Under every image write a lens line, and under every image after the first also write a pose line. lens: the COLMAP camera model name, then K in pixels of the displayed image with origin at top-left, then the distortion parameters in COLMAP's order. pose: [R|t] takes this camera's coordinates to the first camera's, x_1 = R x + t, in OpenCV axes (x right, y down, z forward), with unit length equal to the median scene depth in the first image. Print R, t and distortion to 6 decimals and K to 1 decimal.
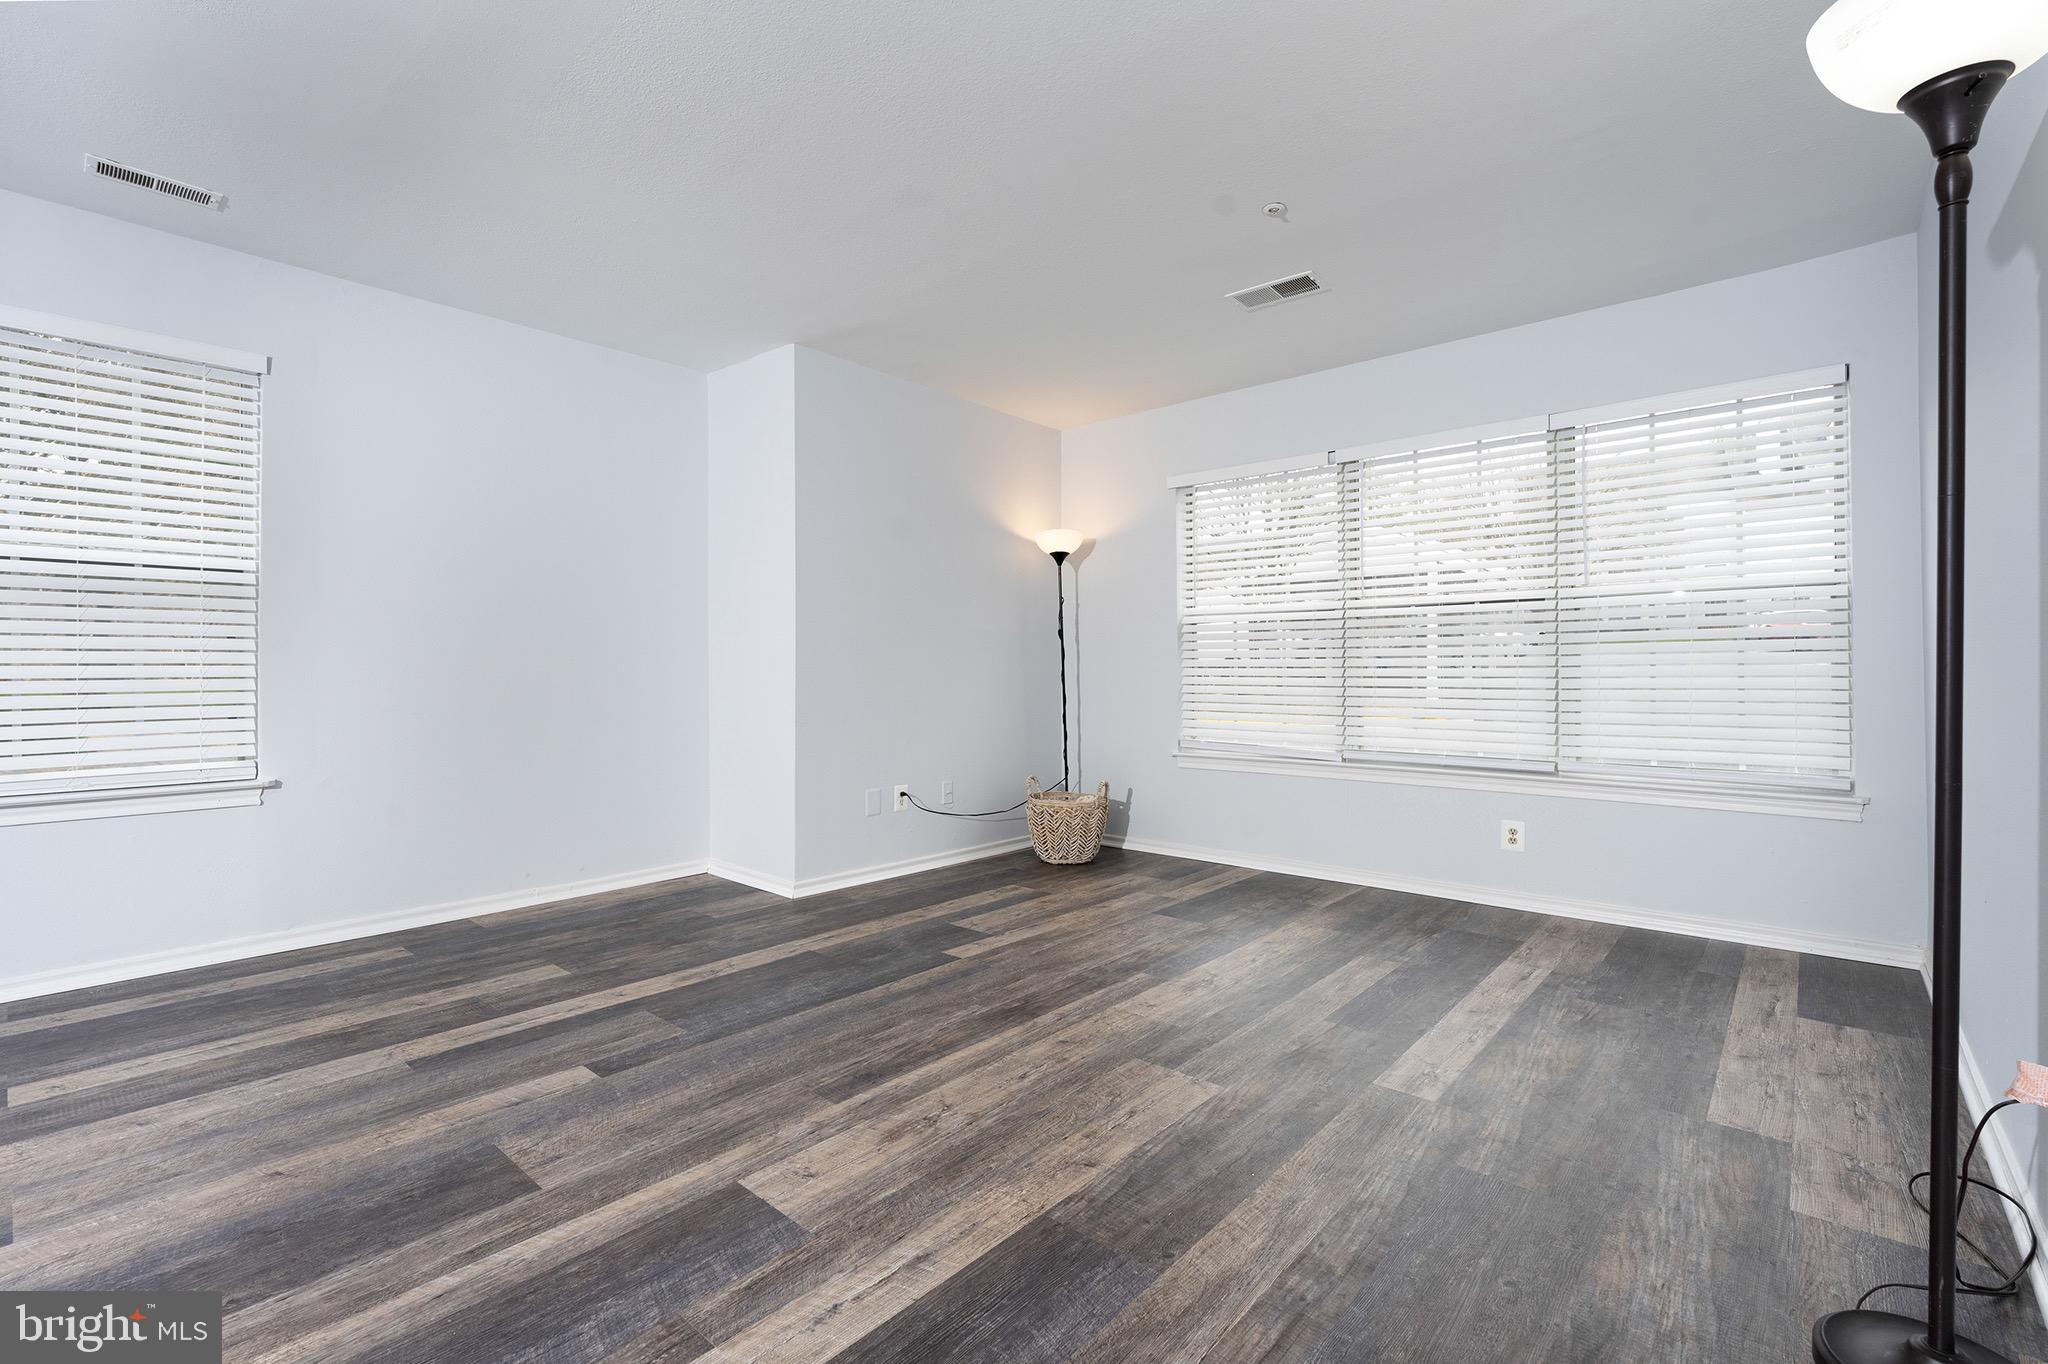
lens RADIAL K [[886.1, 0, 1019.5], [0, 886.1, 672.0], [0, 0, 1]] dist [-0.001815, 0.000251]
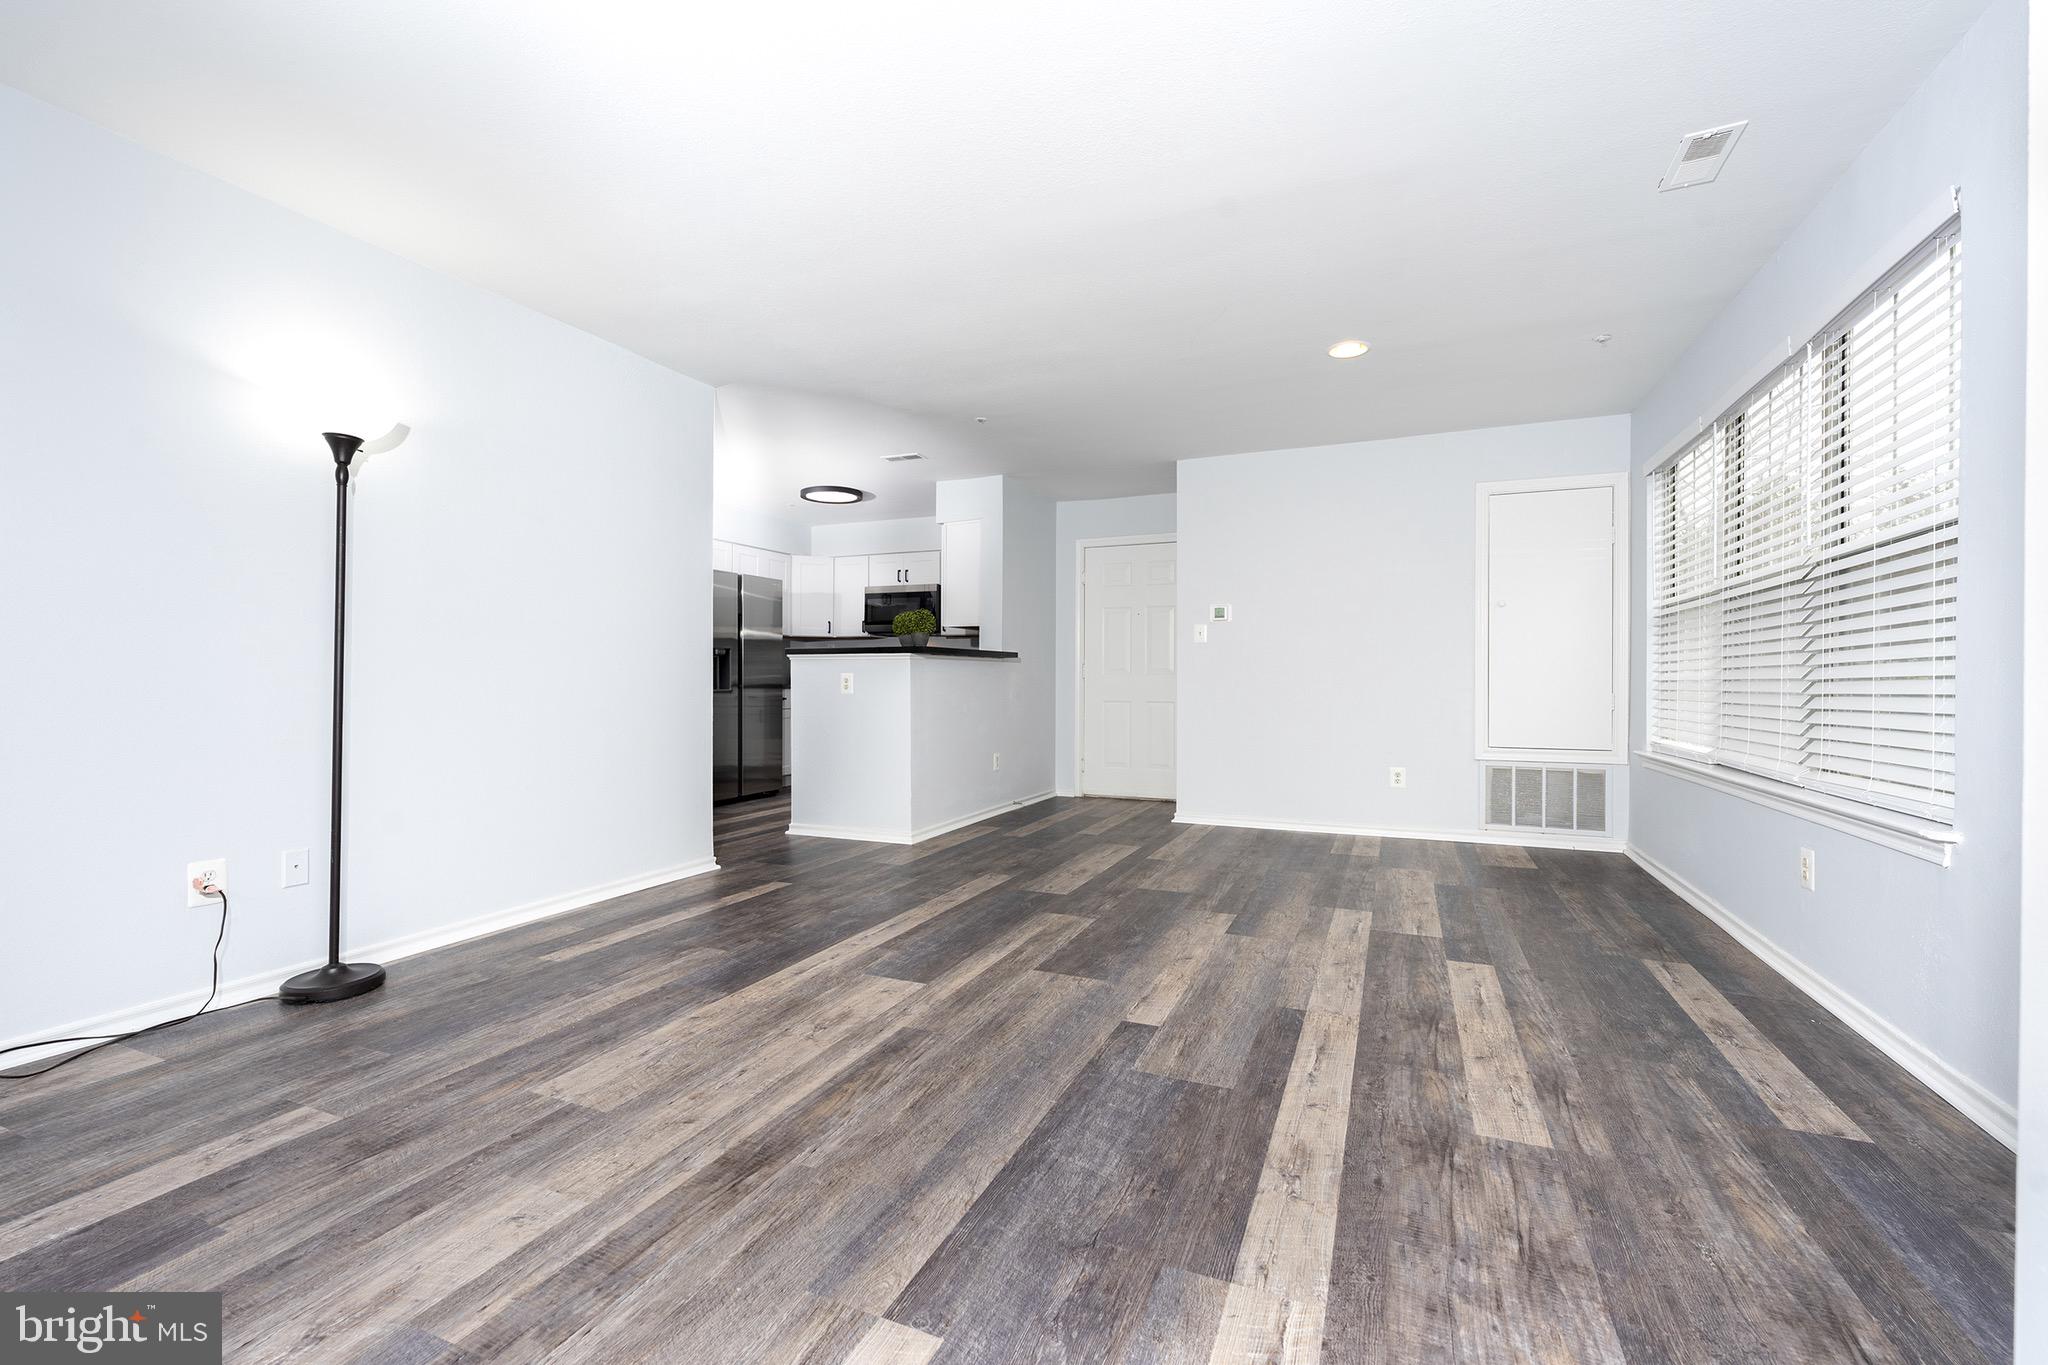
lens RADIAL K [[846.3, 0, 1028.0], [0, 846.3, 690.8], [0, 0, 1]] dist [-0.000958, 0.000378]
pose [[-0.949547, 0.005550, -0.313575, -0.004405], [0.003740, 0.999973, 0.006375, 0.012706], [0.313602, 0.004881, -0.949542, 1.695776]]
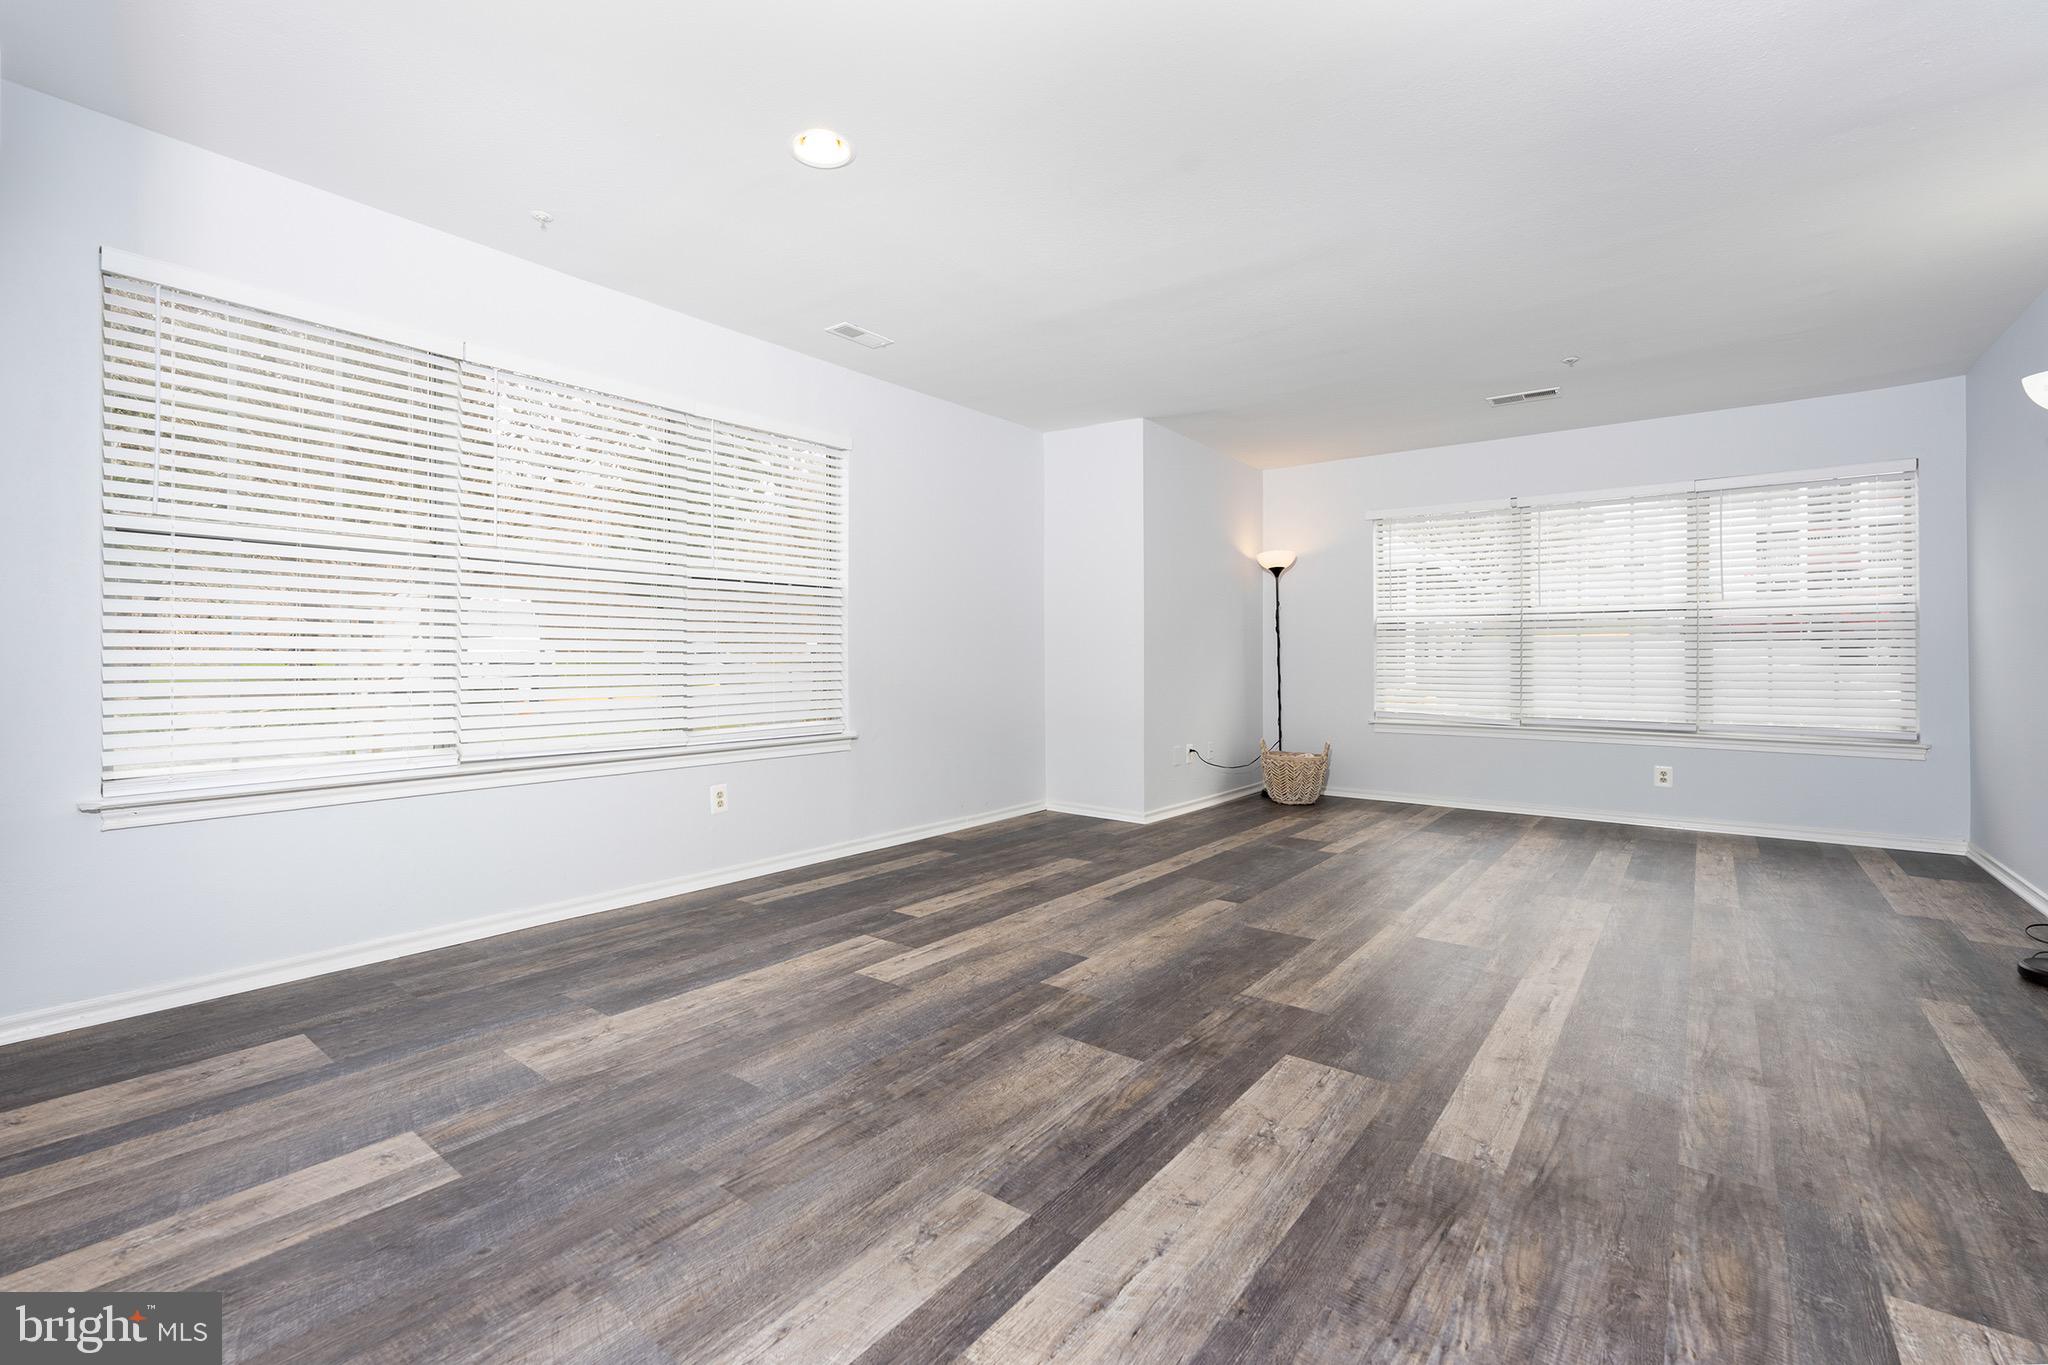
lens RADIAL K [[874.1, 0, 979.5], [0, 874.1, 657.9], [0, 0, 1]] dist [-0.000312, 0.000204]
pose [[0.999330, 0.003648, 0.036407, -0.859334], [-0.003647, 0.999993, -0.000108, -0.001160], [-0.036407, -0.000024, 0.999337, -0.523241]]
